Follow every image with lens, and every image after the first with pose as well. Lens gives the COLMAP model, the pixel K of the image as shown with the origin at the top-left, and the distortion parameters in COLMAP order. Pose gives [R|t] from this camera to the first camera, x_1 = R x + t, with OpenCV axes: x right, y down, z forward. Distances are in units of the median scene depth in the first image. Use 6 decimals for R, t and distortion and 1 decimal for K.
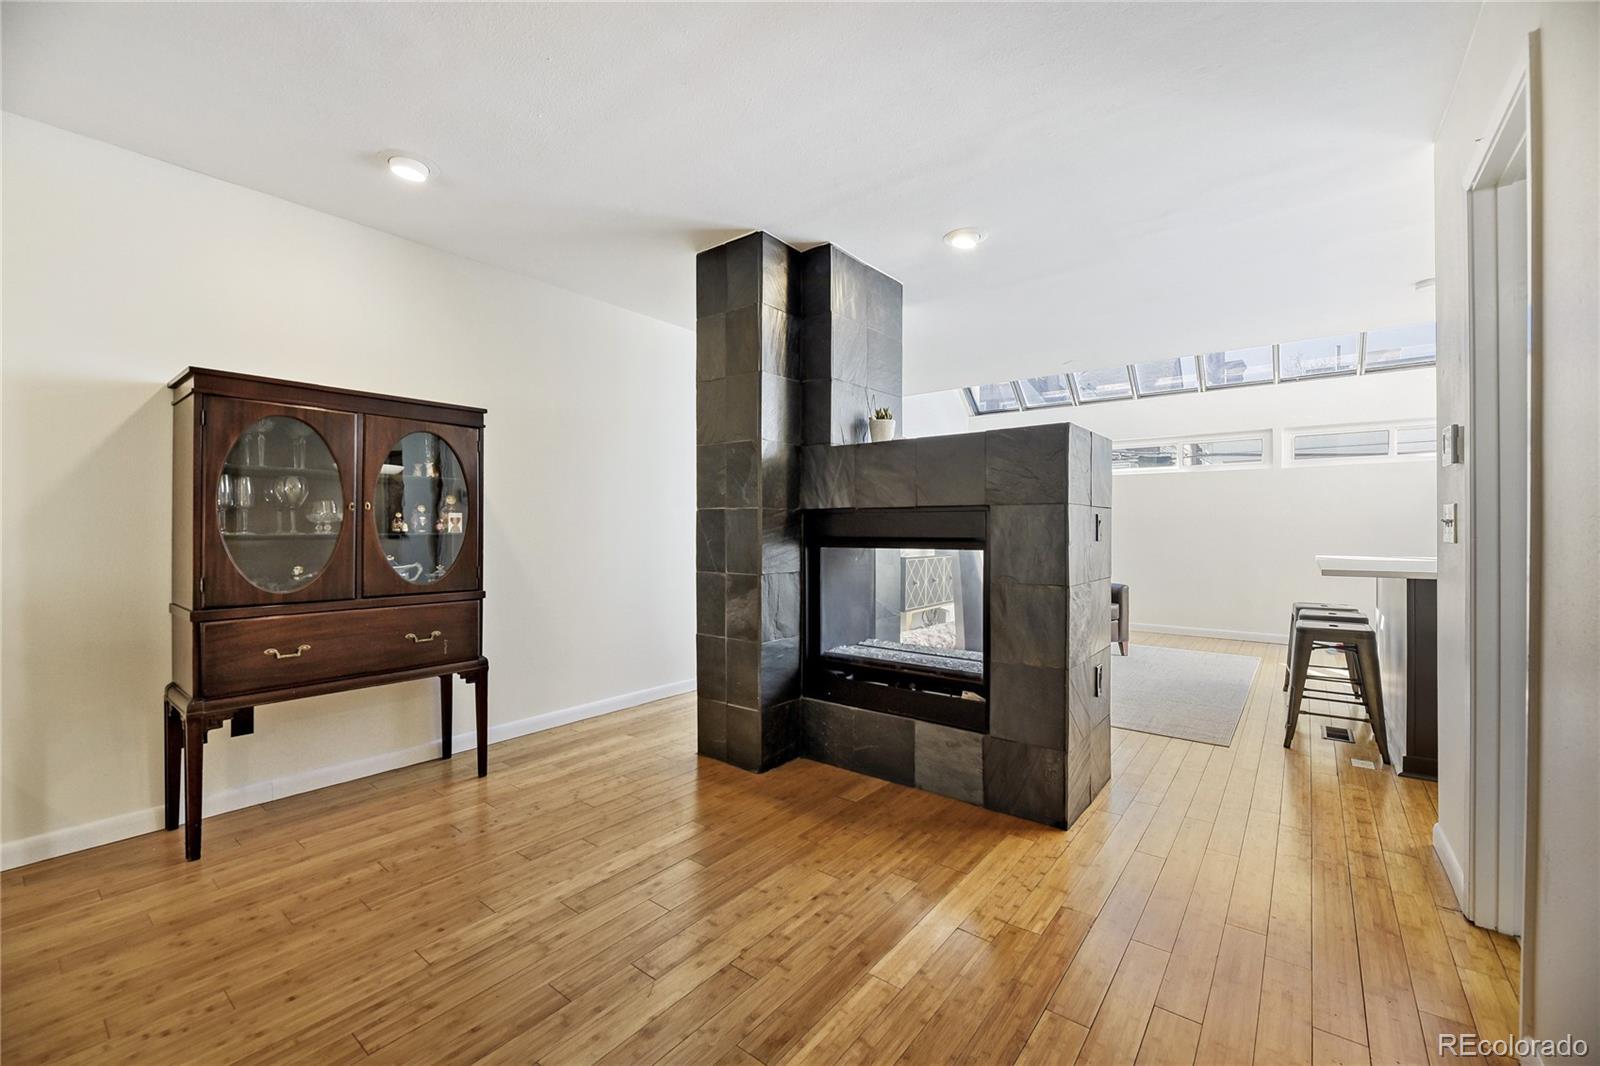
lens RADIAL K [[652.6, 0, 809.0], [0, 652.6, 525.2], [0, 0, 1]] dist [-0.004155, -0.001321]
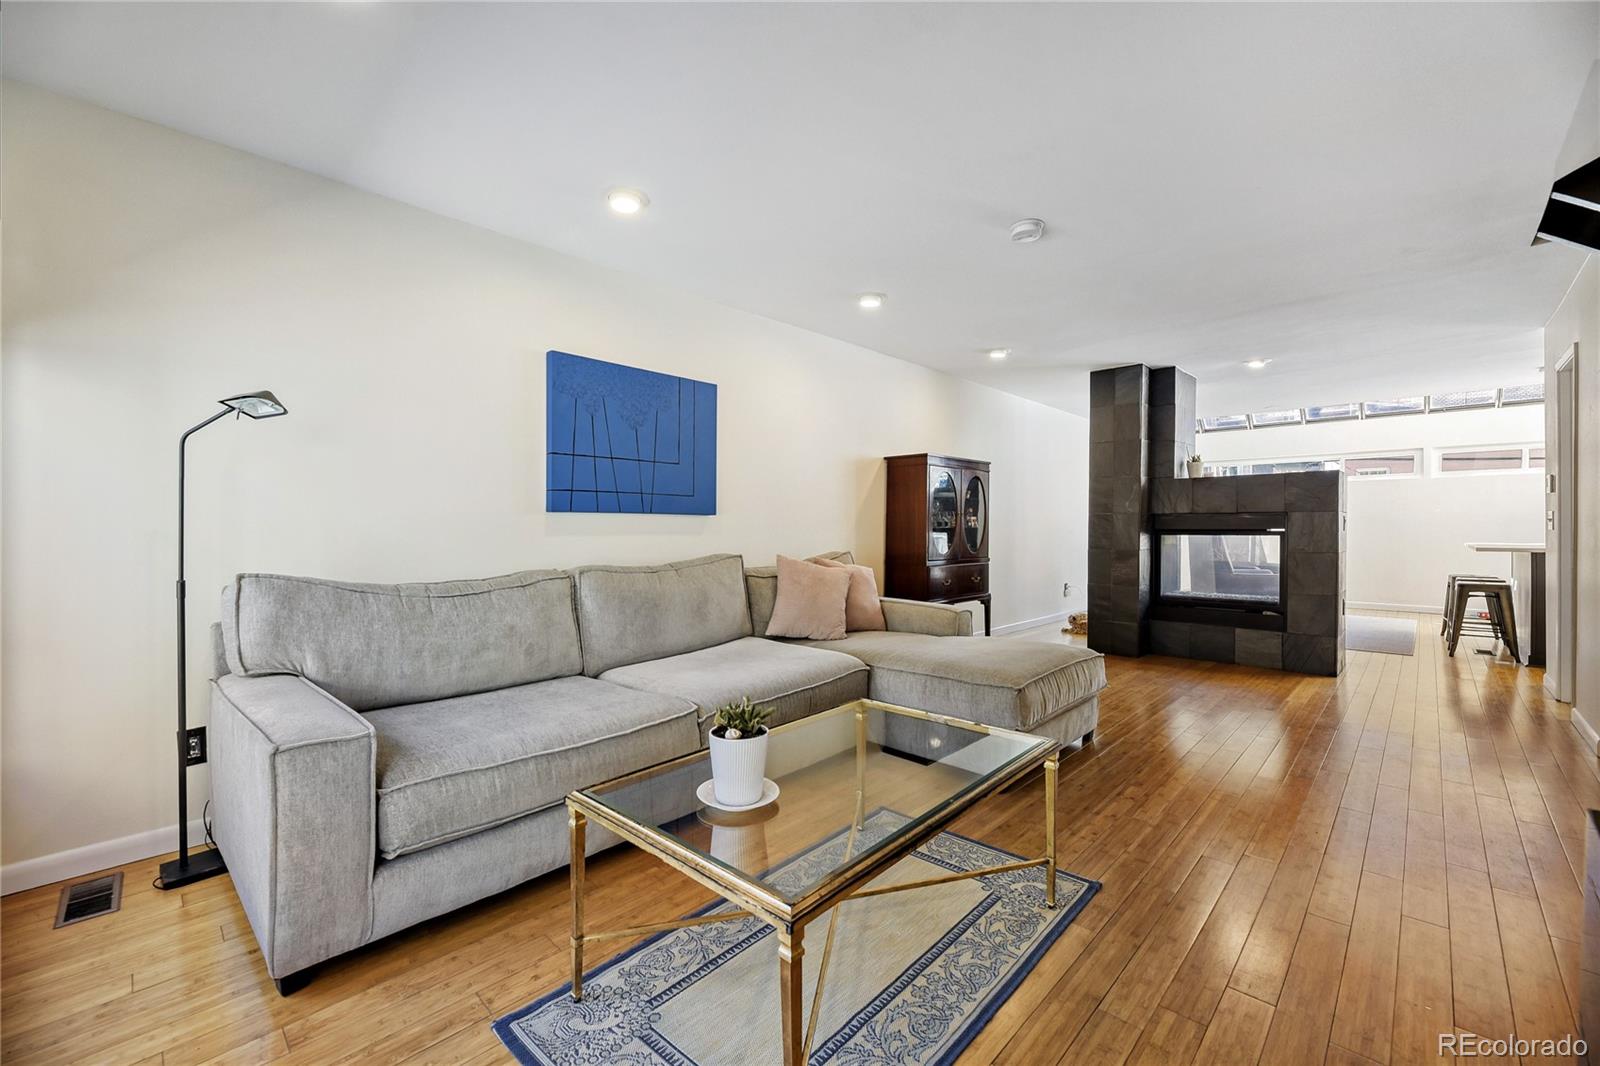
lens RADIAL K [[652.6, 0, 800.4], [0, 652.6, 526.8], [0, 0, 1]] dist [-0.004155, -0.001321]
pose [[0.993424, -0.003598, -0.114434, -0.777981], [0.004145, 0.999981, 0.004543, -0.001435], [0.114415, -0.004987, 0.993420, -0.893940]]
